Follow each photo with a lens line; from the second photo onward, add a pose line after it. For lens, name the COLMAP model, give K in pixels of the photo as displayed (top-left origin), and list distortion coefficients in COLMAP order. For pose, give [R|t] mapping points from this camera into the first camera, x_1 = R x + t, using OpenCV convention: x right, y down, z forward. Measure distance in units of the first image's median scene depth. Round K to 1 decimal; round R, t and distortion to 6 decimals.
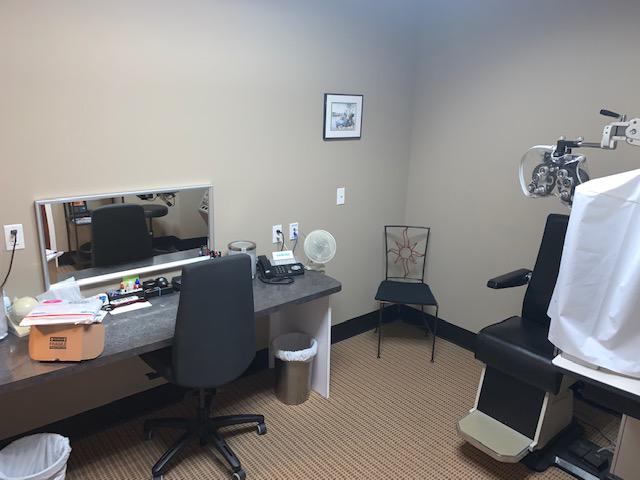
lens RADIAL K [[479.8, 0, 320.0], [0, 479.8, 240.0], [0, 0, 1]] dist [0.004582, 0.000046]
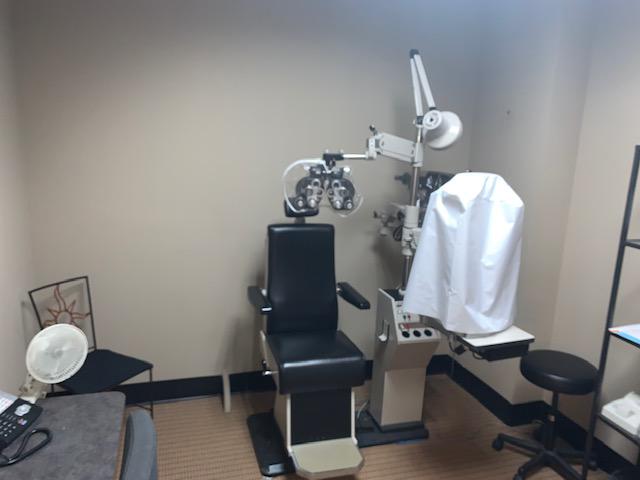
lens RADIAL K [[479.8, 0, 320.0], [0, 479.8, 240.0], [0, 0, 1]] dist [0.004582, 0.000046]
pose [[0.397368, -0.203708, 0.894763, -0.467819], [0.216483, 0.968339, 0.124318, -0.156071], [-0.891759, 0.144301, 0.428887, 0.582559]]
